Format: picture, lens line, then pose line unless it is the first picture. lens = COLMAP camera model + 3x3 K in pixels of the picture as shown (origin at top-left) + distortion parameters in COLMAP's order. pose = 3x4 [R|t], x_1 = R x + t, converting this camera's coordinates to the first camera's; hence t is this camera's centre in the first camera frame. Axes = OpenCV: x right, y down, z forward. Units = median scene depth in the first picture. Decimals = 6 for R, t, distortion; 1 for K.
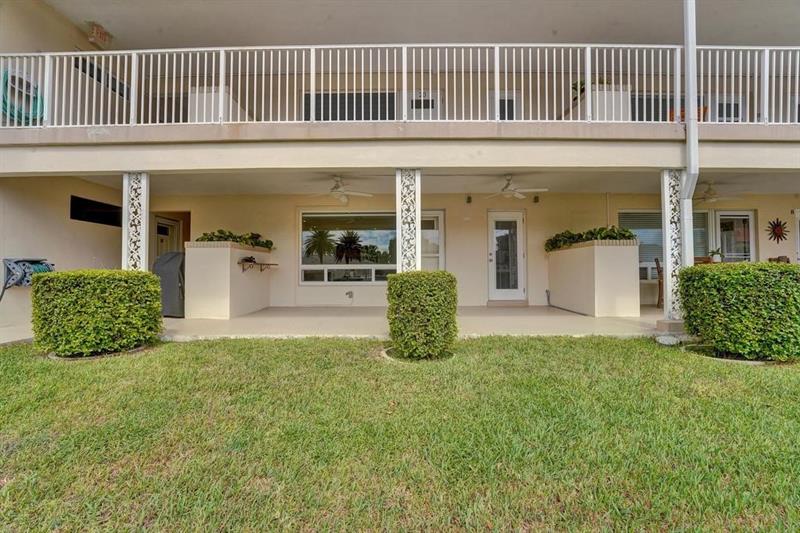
lens RADIAL K [[328.1, 0, 384.8], [0, 328.1, 269.7], [0, 0, 1]] dist [-0.026438, 0.001886]
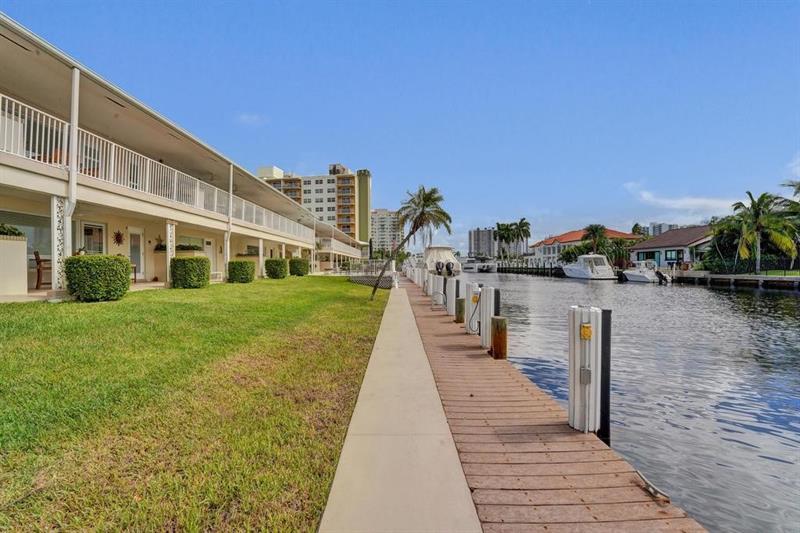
lens RADIAL K [[328.1, 0, 407.6], [0, 328.1, 261.5], [0, 0, 1]] dist [-0.026438, 0.001886]
pose [[-0.041999, 0.016660, 0.998979, -0.773615], [0.004435, 0.999854, -0.016488, 0.048235], [-0.999108, 0.003738, -0.042067, -0.683299]]
